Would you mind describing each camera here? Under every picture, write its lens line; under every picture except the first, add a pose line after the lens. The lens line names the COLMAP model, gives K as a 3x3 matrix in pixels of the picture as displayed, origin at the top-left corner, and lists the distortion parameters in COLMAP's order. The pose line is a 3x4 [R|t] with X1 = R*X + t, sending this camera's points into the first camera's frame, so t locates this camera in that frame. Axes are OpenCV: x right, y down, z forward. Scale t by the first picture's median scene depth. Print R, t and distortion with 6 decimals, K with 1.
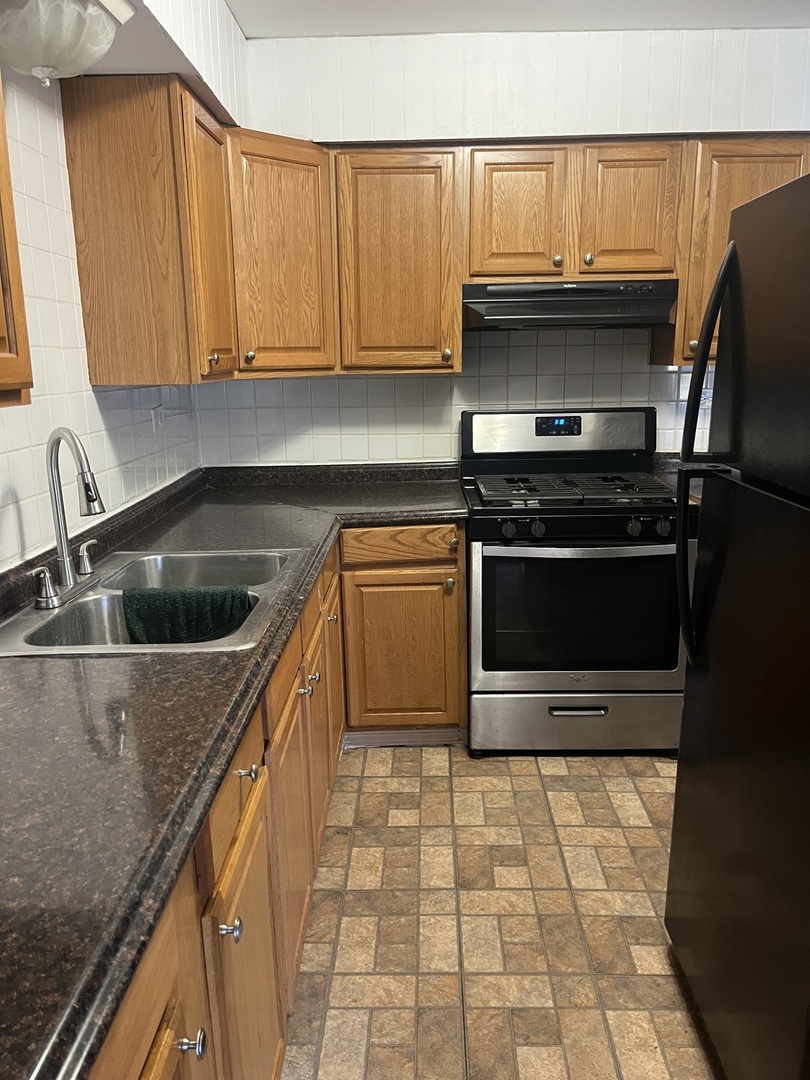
lens RADIAL K [[813.3, 0, 405.0], [0, 813.3, 540.0], [0, 0, 1]] dist [0.013431, -0.004390]
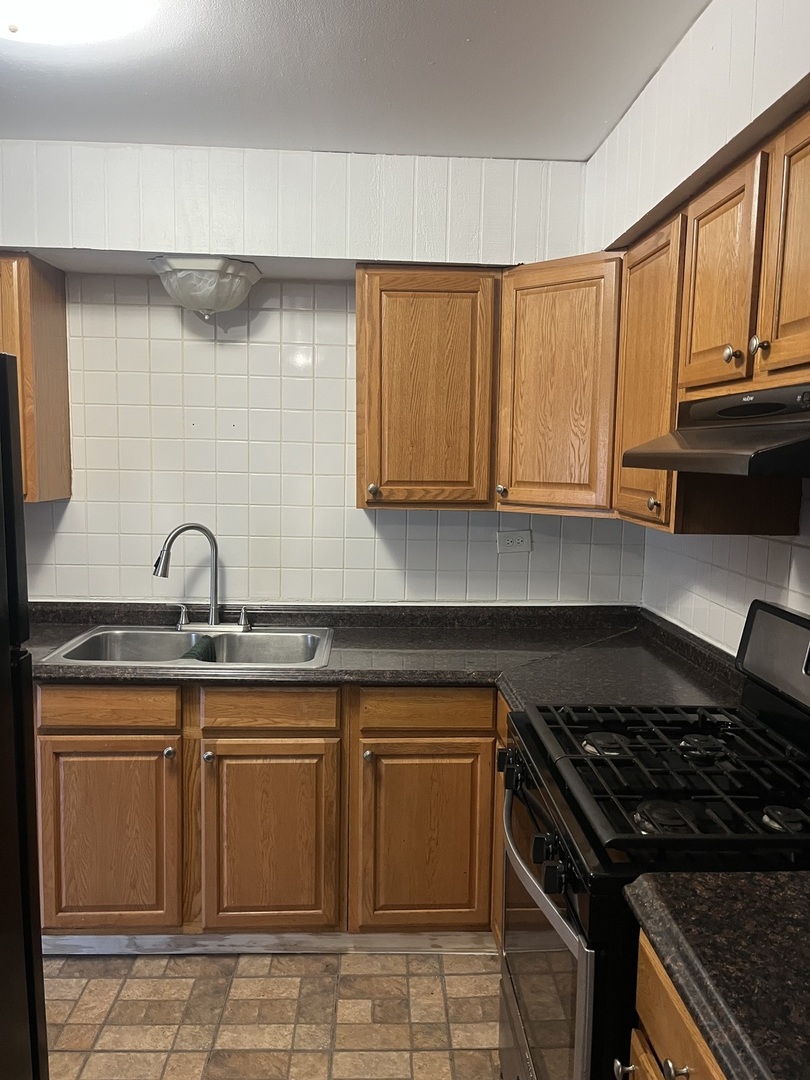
lens RADIAL K [[813.3, 0, 405.0], [0, 813.3, 540.0], [0, 0, 1]] dist [0.013431, -0.004390]
pose [[0.071888, 0.121855, -0.989941, 0.764119], [-0.244351, 0.964416, 0.100968, -0.235512], [0.967018, 0.234635, 0.099105, 0.799005]]
